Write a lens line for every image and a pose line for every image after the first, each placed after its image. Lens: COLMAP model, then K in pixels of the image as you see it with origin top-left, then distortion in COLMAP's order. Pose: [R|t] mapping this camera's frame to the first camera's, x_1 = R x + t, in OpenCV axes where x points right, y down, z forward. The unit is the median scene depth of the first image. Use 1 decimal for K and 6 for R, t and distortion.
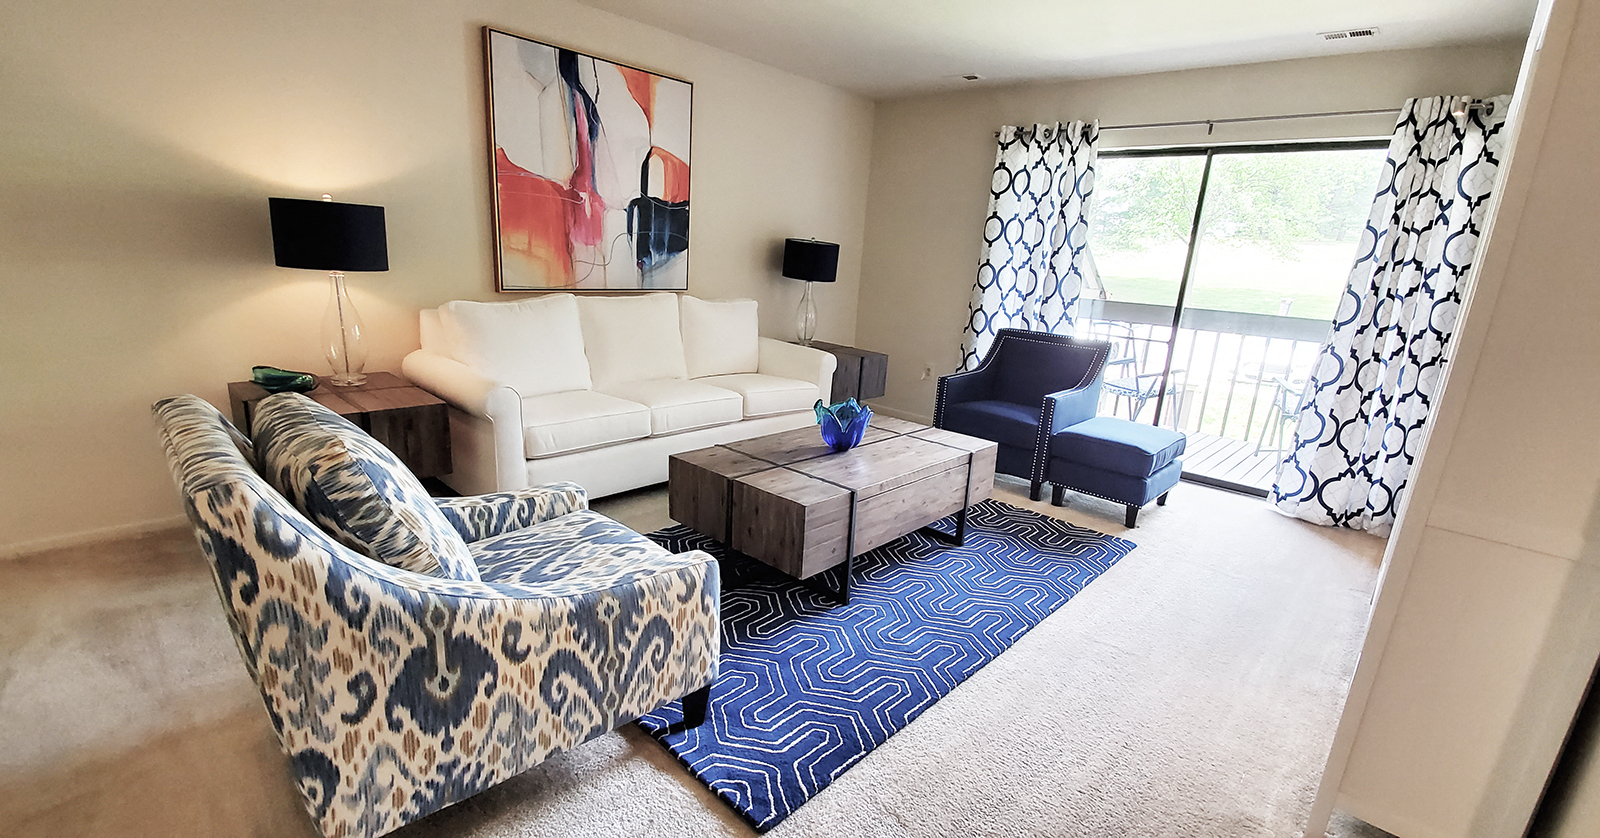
lens RADIAL K [[688.3, 0, 800.0], [0, 688.3, 419.0], [0, 0, 1]] dist [-0.000124, -0.000162]
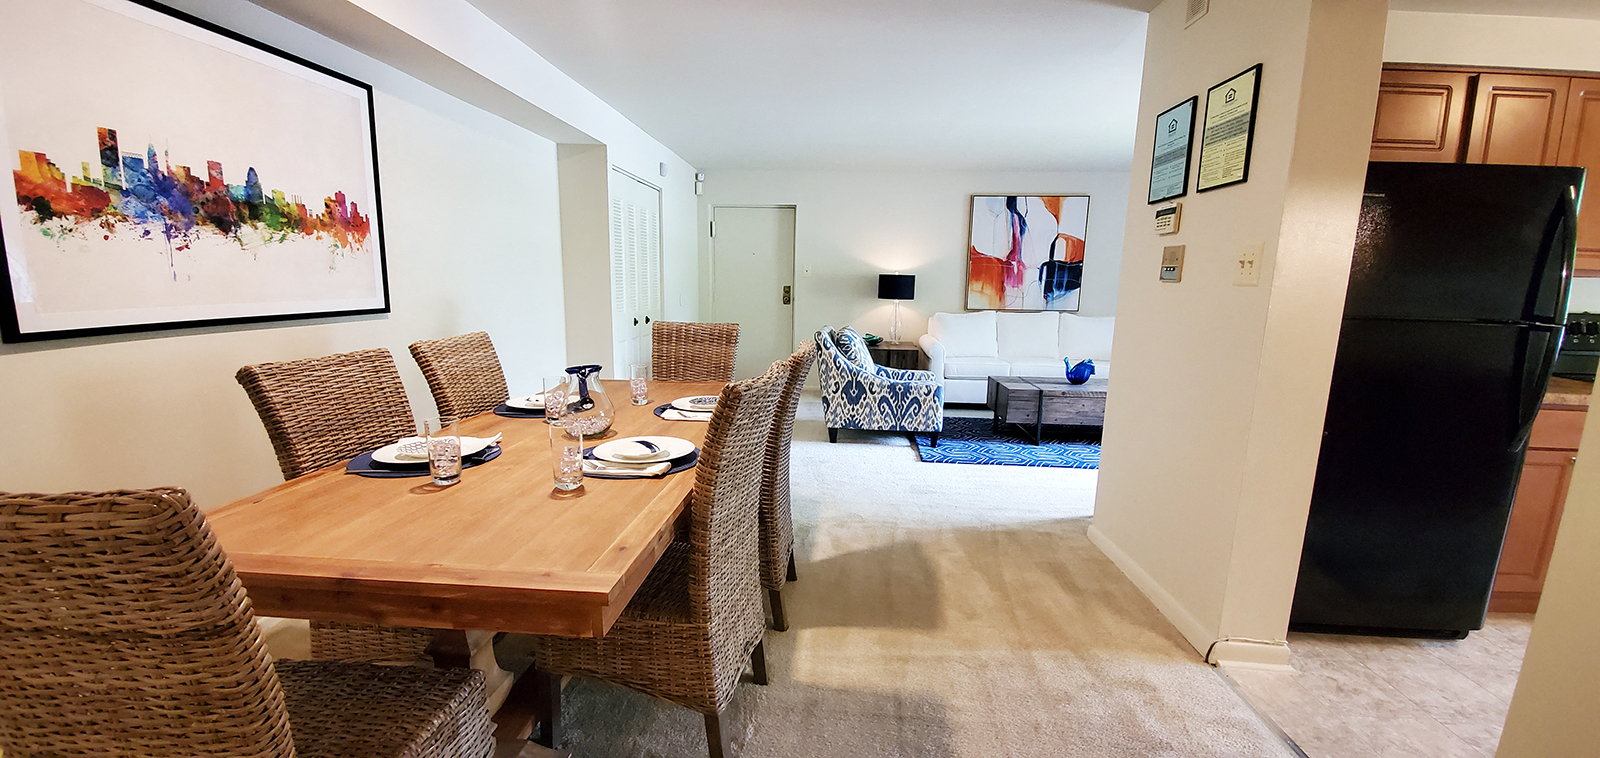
lens RADIAL K [[653.2, 0, 800.3], [0, 653.2, 399.4], [0, 0, 1]] dist [-0.001645, -0.000382]
pose [[0.584539, 0.086526, -0.806739, 1.845472], [-0.174002, 0.984532, -0.020482, 0.440913], [0.792488, 0.152346, 0.590553, -1.148001]]
